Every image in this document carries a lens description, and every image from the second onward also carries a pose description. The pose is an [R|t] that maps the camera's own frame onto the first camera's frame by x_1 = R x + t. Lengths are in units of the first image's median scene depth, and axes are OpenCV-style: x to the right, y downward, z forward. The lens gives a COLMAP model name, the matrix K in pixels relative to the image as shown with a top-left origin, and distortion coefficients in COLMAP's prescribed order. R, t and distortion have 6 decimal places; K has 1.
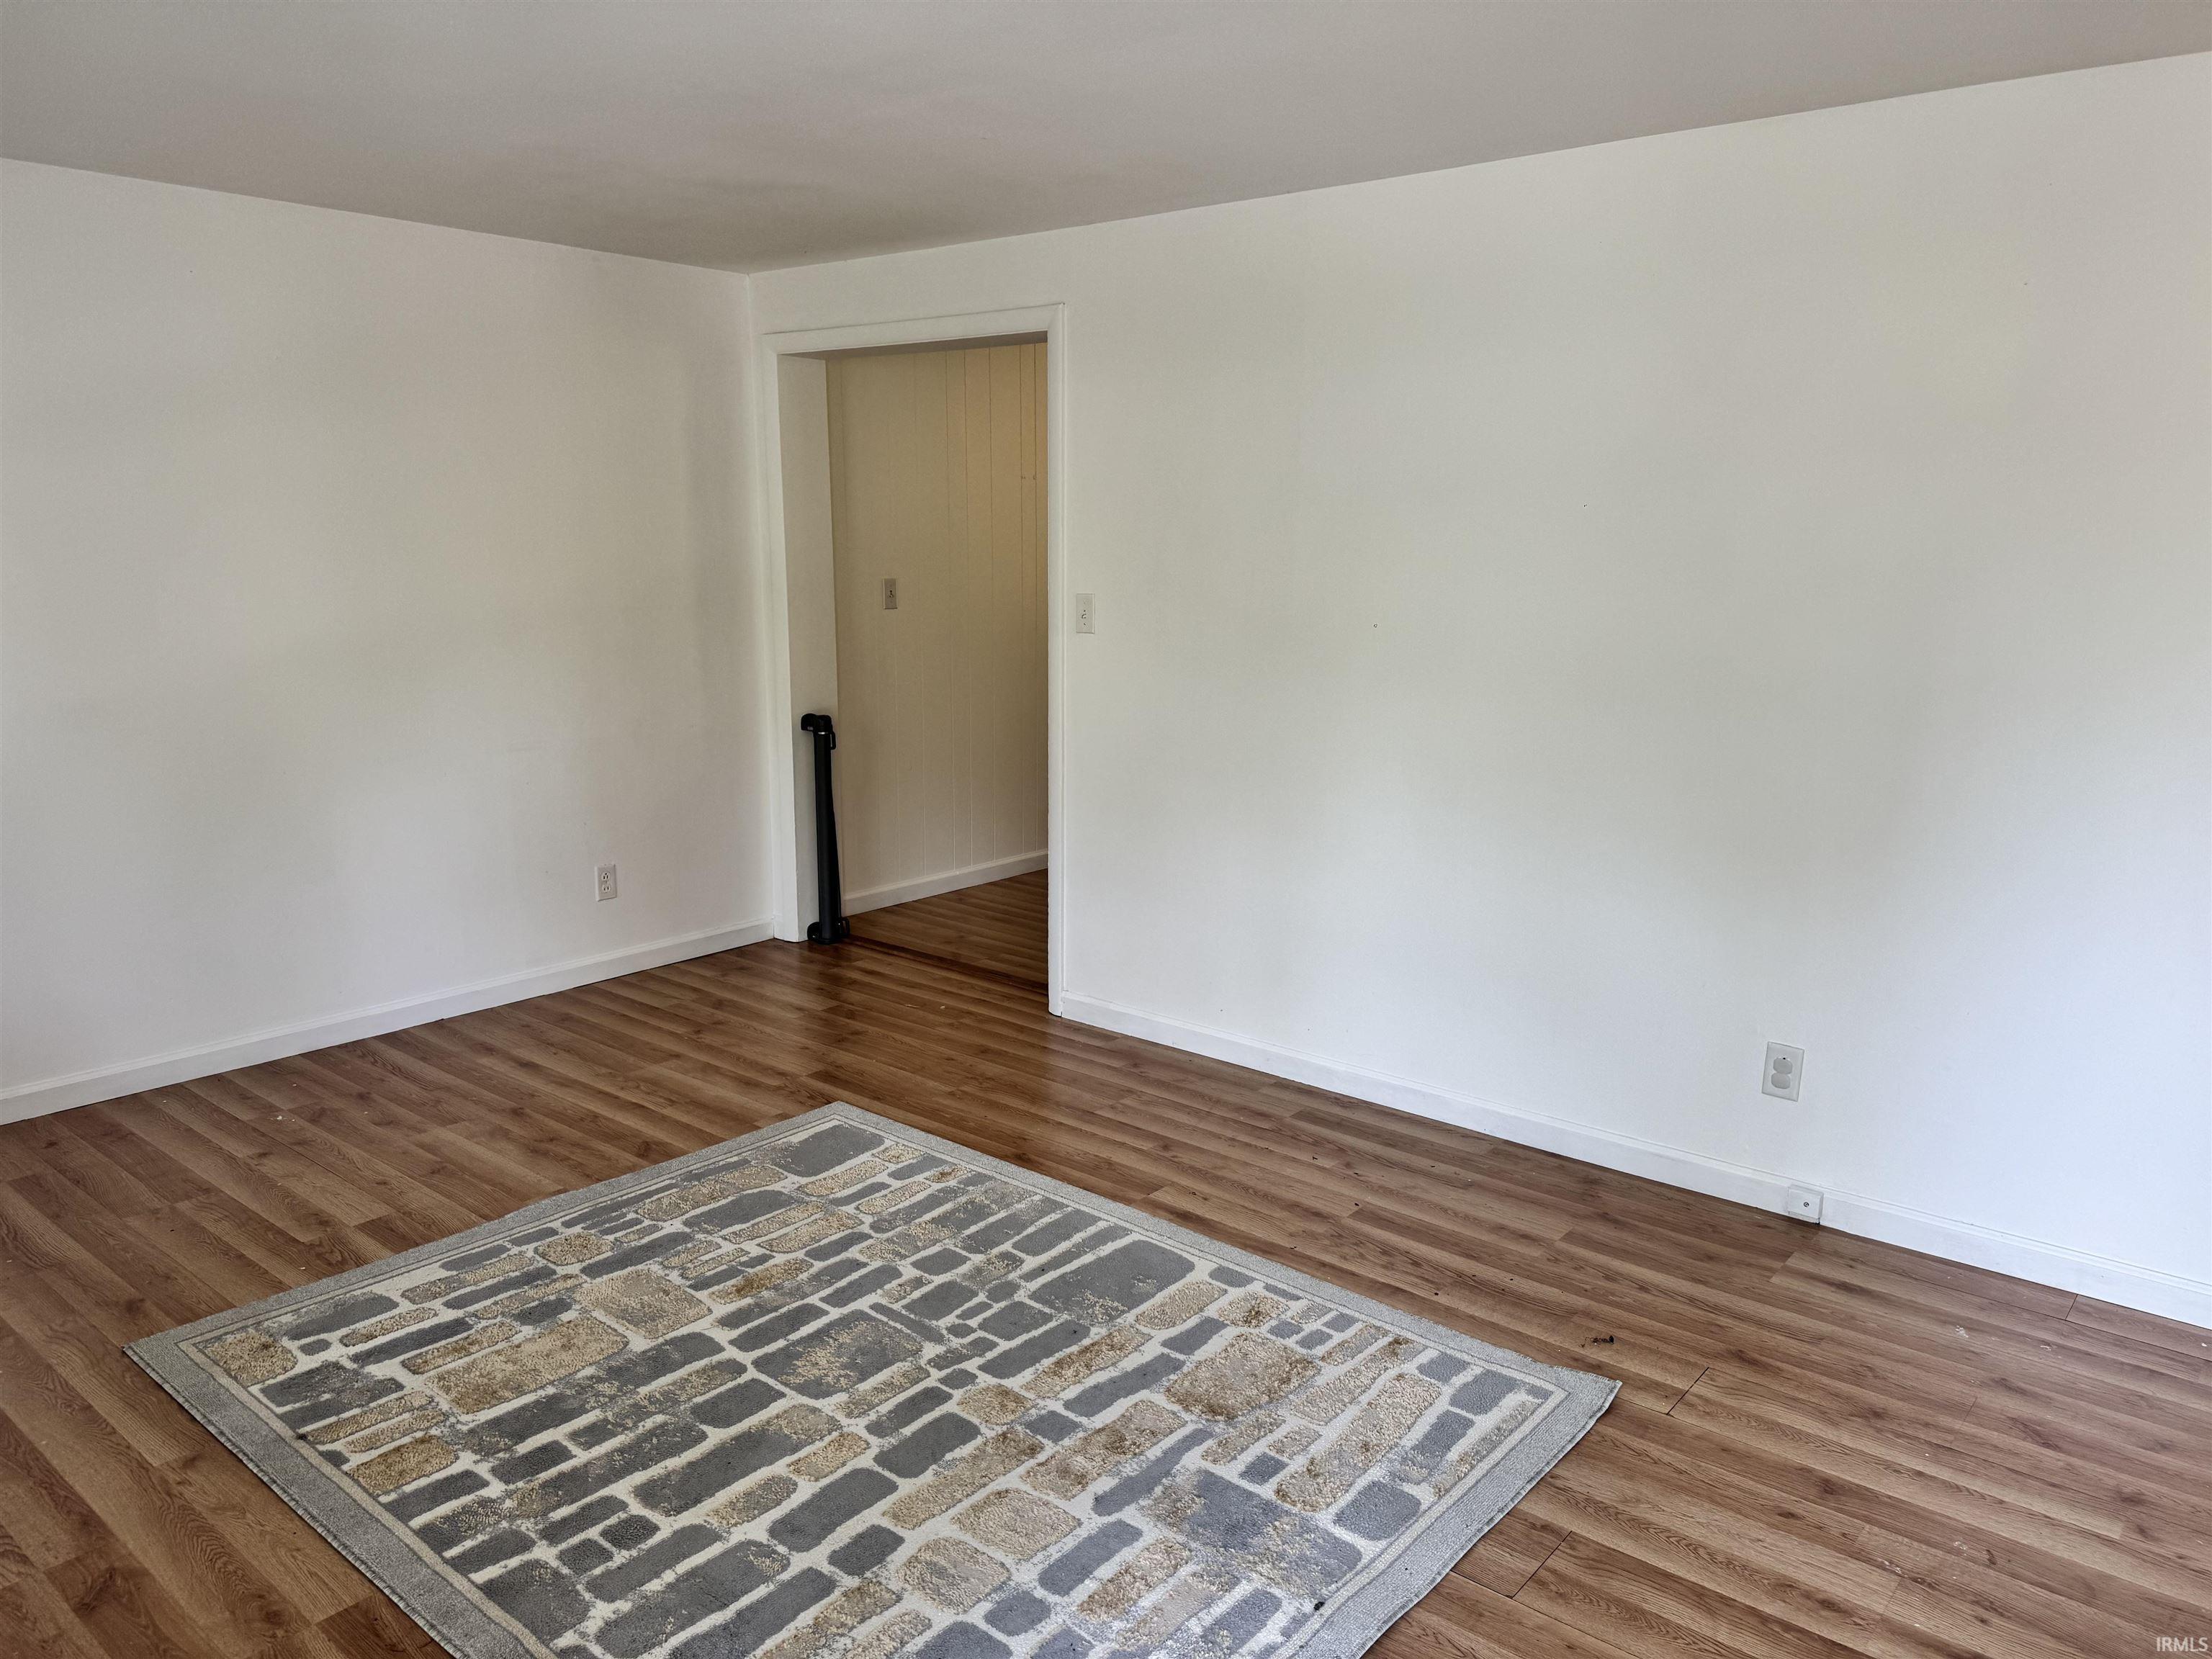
lens RADIAL K [[1535.1, 0, 1109.6], [0, 1535.1, 823.6], [0, 0, 1]] dist [0.077612, -0.072840]
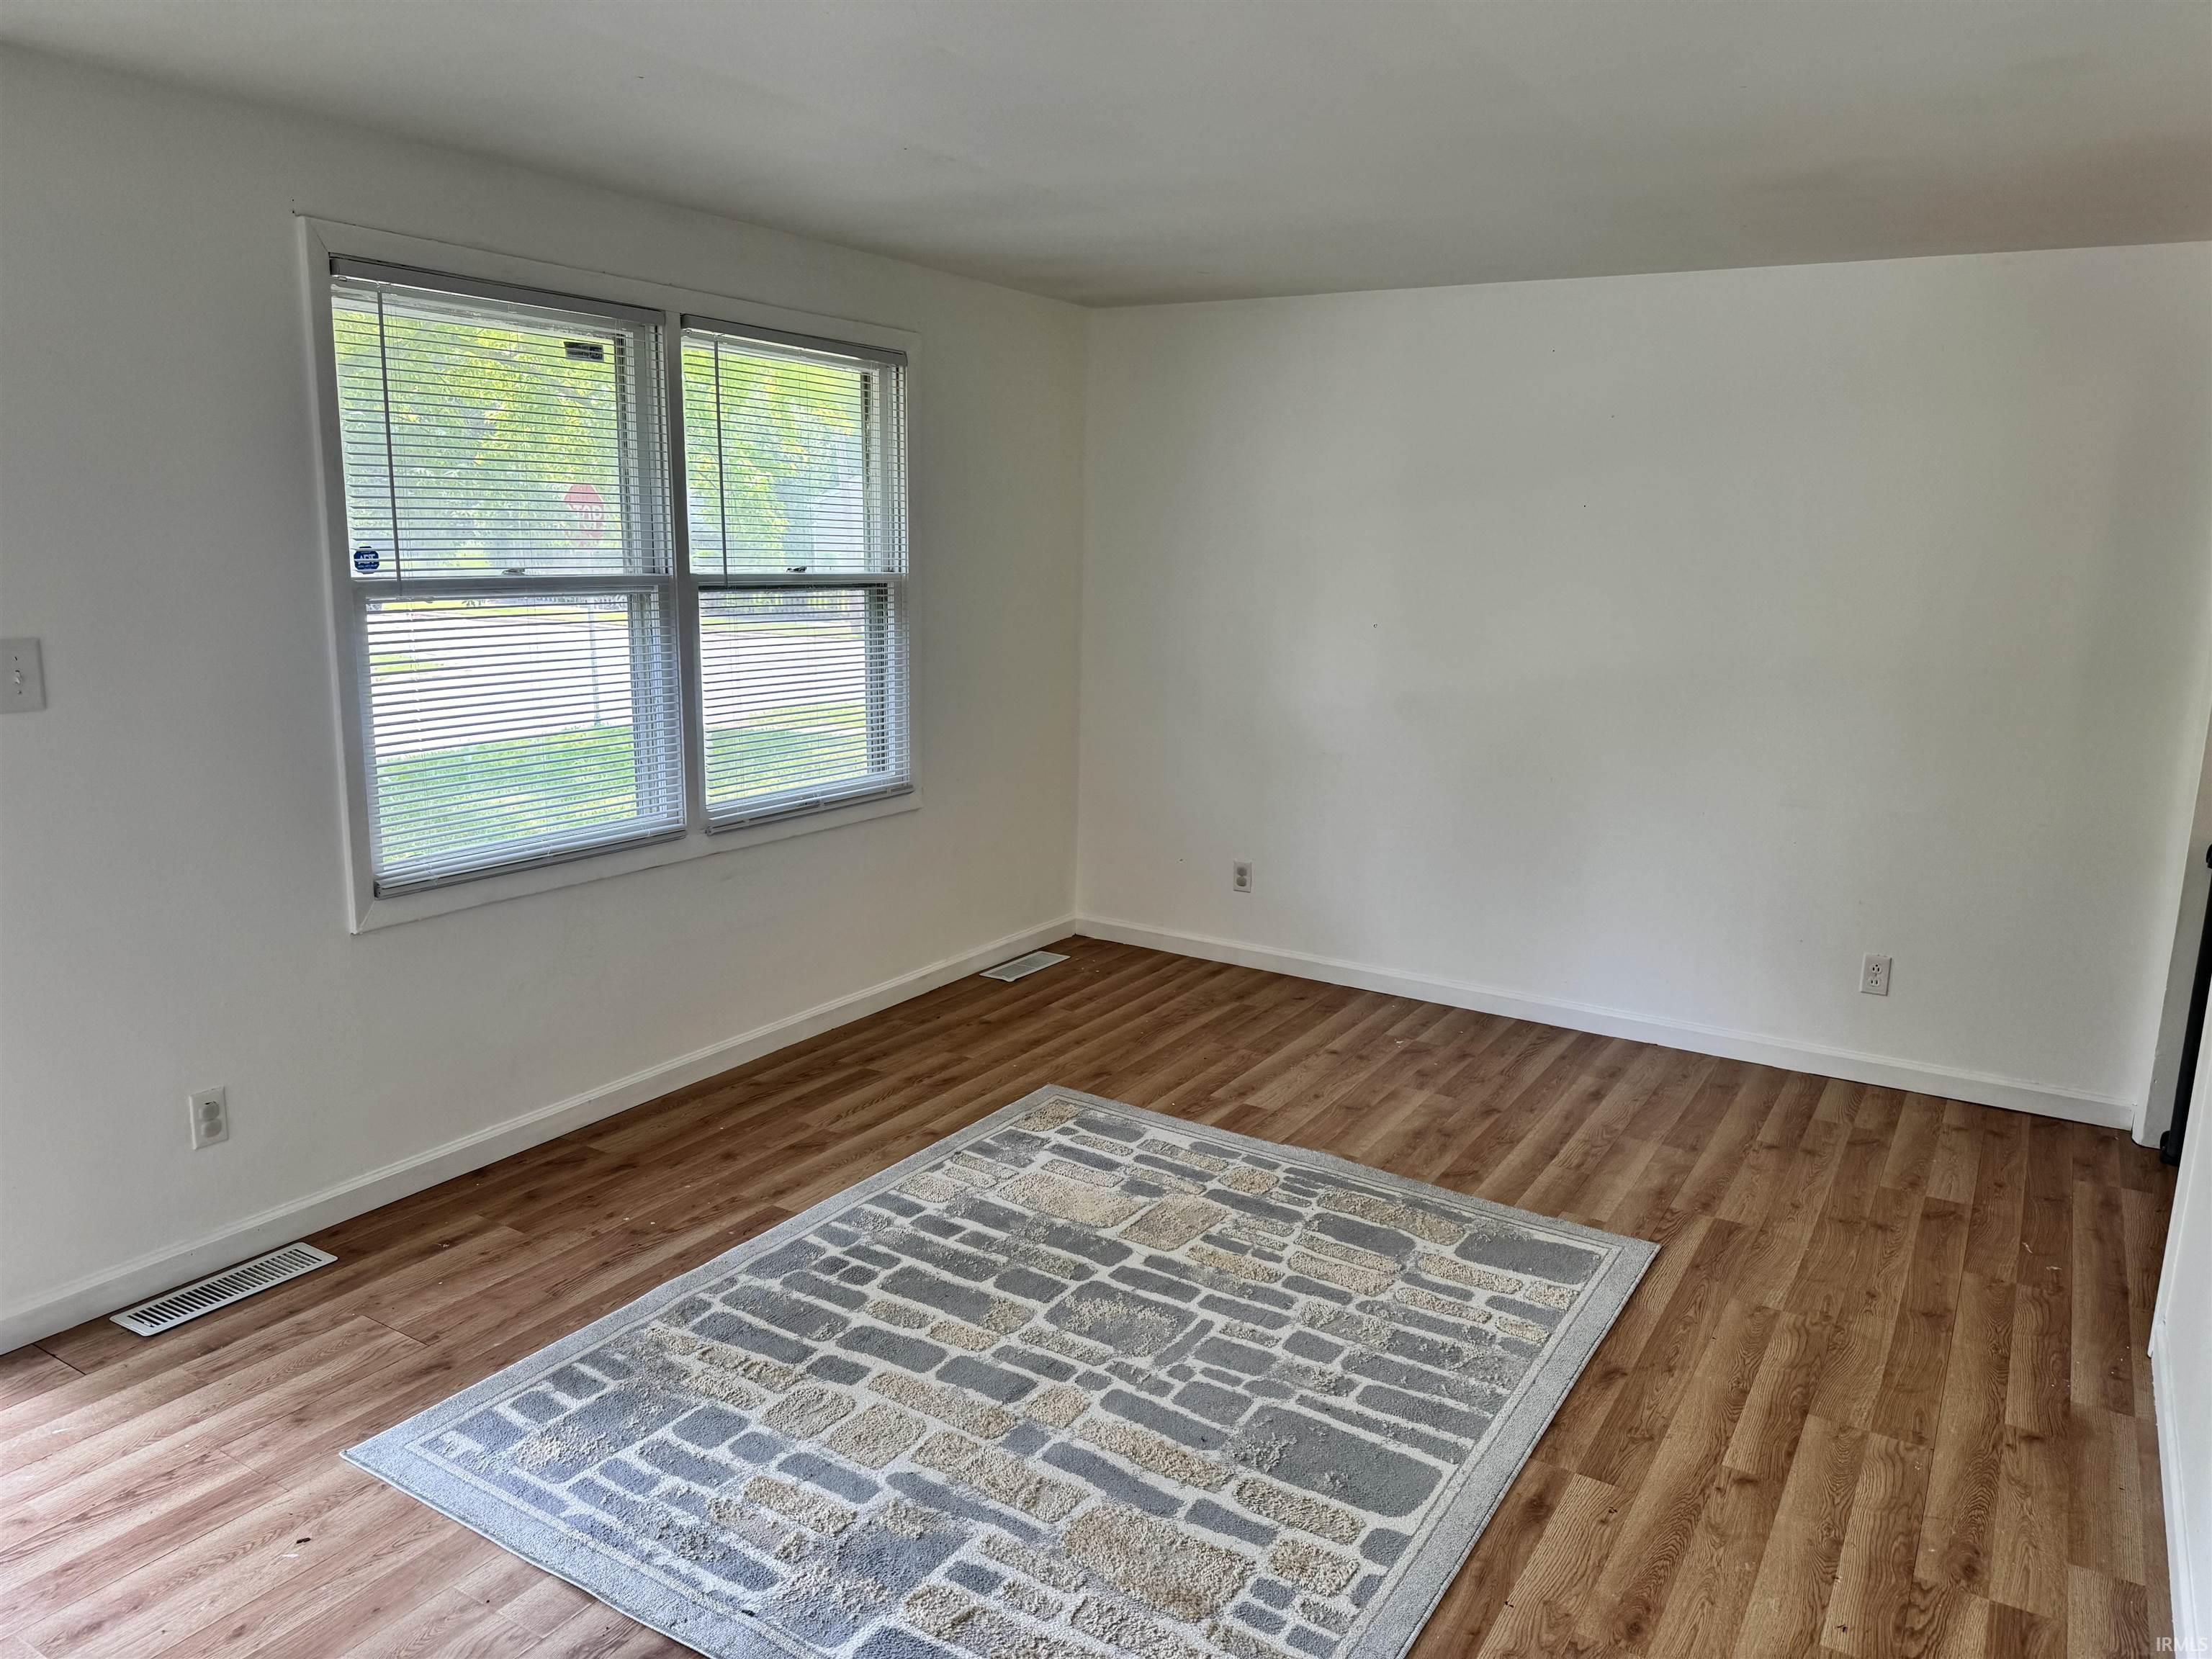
lens RADIAL K [[1535.1, 0, 1103.5], [0, 1535.1, 825.1], [0, 0, 1]] dist [0.077612, -0.072840]
pose [[0.163784, 0.190226, -0.967982, 0.731660], [-0.211720, 0.965146, 0.153845, -0.145576], [0.963509, 0.179744, 0.198350, 0.629203]]
